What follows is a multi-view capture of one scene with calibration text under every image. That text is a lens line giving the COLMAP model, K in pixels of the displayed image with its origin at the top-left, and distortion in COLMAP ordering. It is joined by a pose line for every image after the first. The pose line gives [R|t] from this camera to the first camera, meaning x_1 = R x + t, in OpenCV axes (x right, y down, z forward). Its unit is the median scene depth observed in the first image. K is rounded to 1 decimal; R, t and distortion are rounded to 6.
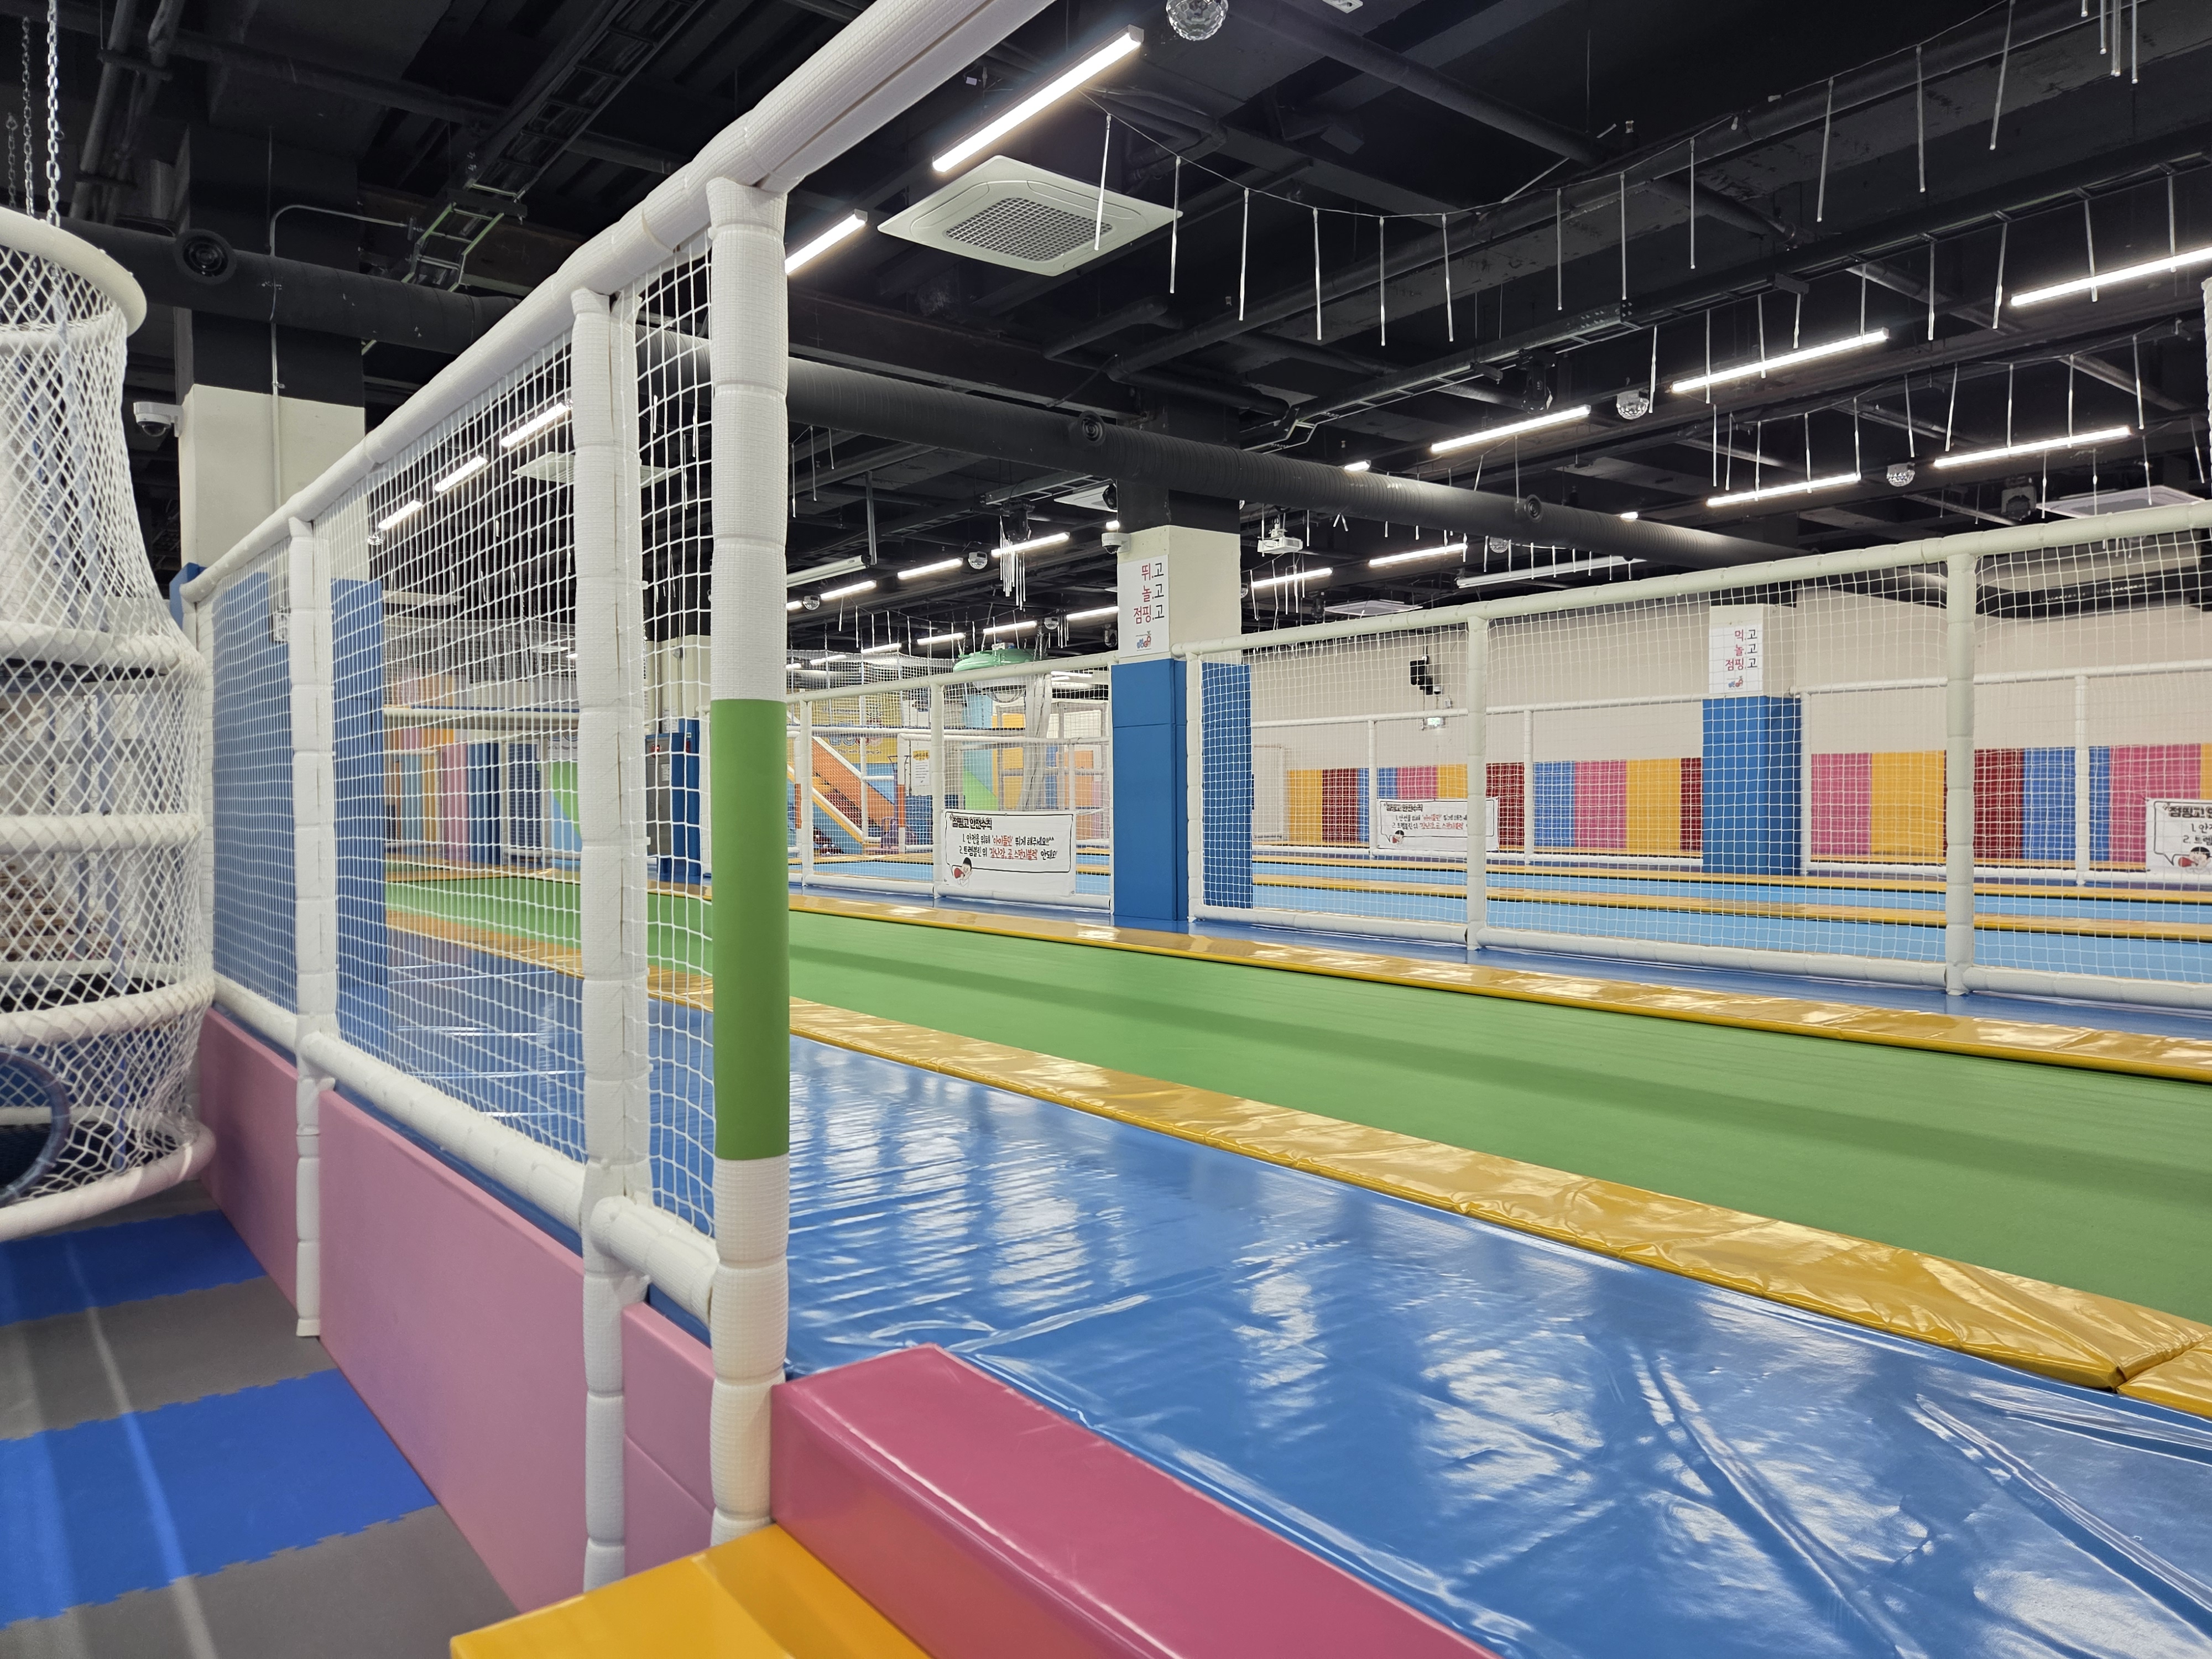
lens RADIAL K [[1511.3, 0, 1106.0], [0, 1511.3, 829.5], [0, 0, 1]] dist [-0.001004, -0.000377]
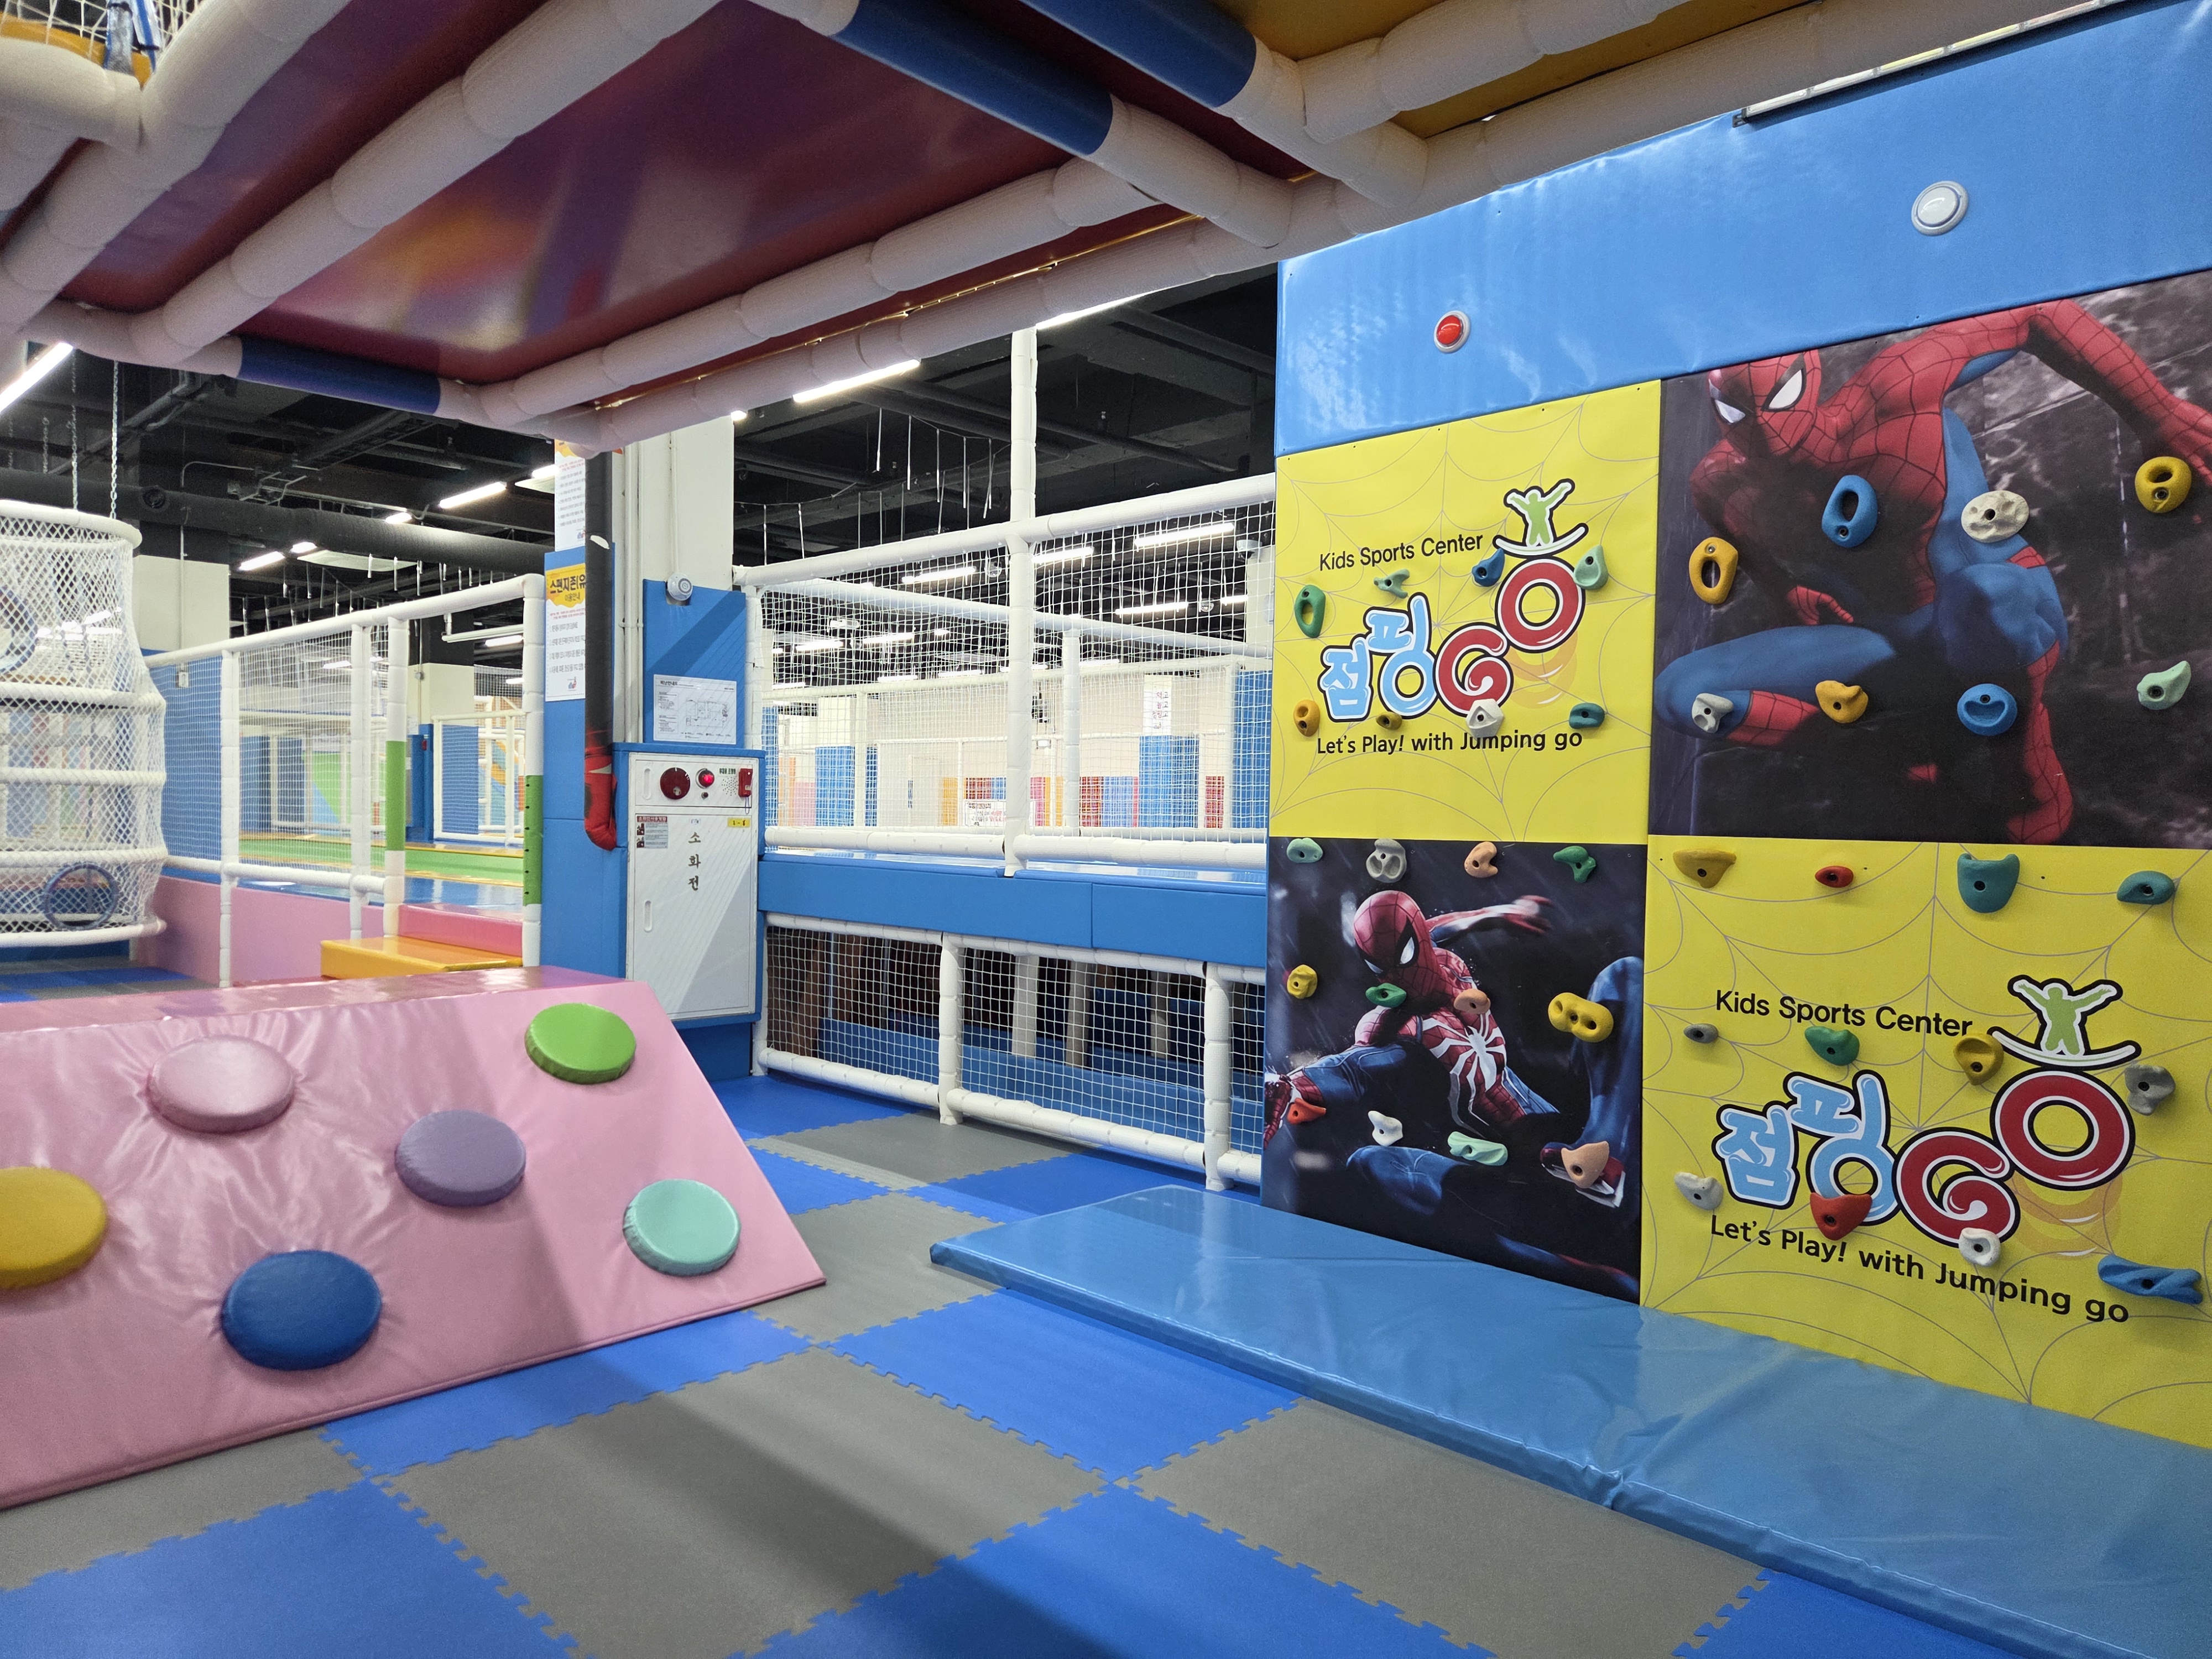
lens RADIAL K [[1472.1, 0, 1134.3], [0, 1472.1, 855.2], [0, 0, 1]] dist [-0.000474, -0.000327]
pose [[0.987081, 0.020255, 0.158935, 0.161679], [-0.021724, 0.999736, 0.007511, 0.022754], [-0.158740, -0.010867, 0.987261, -0.474649]]
